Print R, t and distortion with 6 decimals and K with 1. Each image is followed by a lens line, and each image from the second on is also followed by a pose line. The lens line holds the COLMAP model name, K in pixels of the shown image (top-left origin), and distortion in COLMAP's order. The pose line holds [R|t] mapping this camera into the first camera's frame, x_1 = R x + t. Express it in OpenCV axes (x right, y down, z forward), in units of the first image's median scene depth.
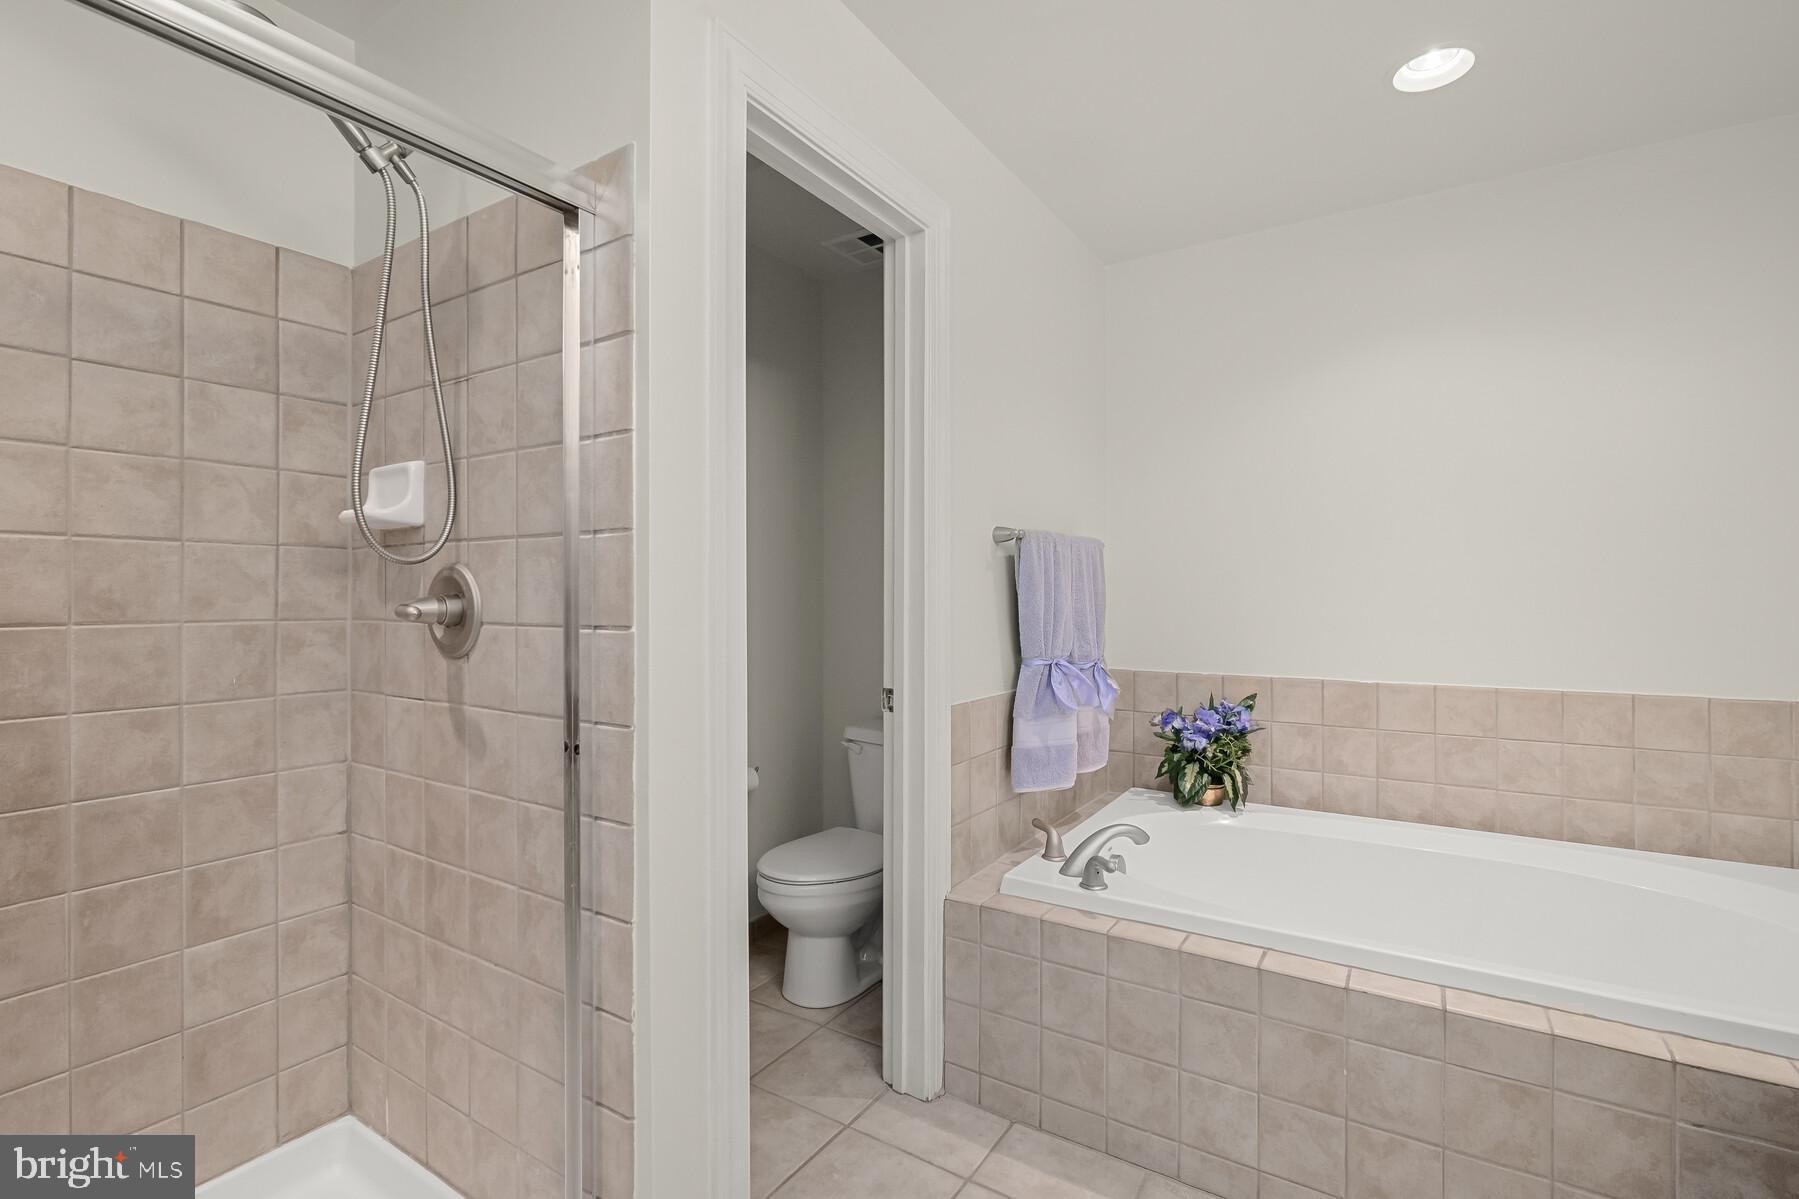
lens RADIAL K [[827.4, 0, 900.1], [0, 827.4, 597.5], [0, 0, 1]] dist [-0.004843, 0.000112]
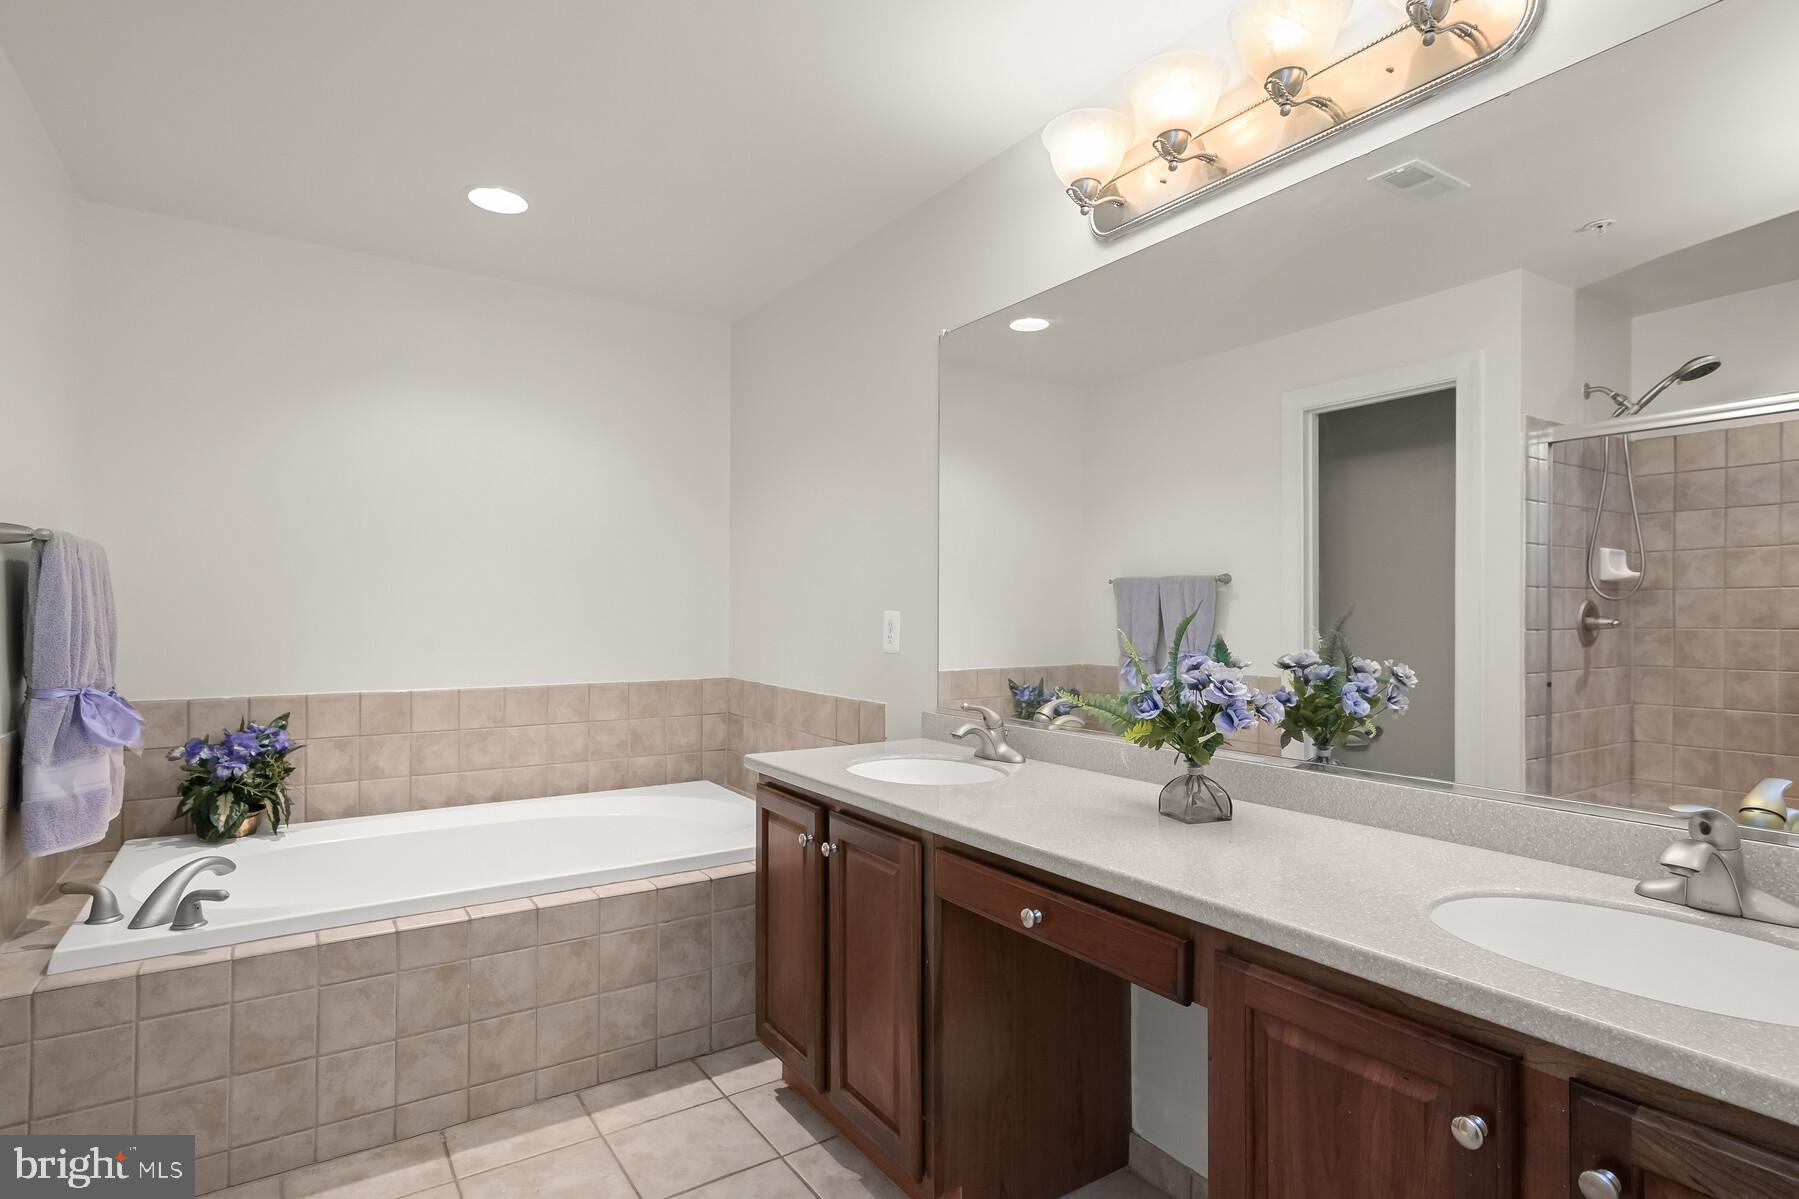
lens RADIAL K [[929.5, 0, 901.2], [0, 929.5, 604.0], [0, 0, 1]] dist [0.000436, 0.000178]
pose [[0.403006, 0.012736, 0.915109, -0.350978], [-0.001439, 0.999911, -0.013283, 0.000795], [-0.915196, 0.004036, 0.402989, -0.133640]]
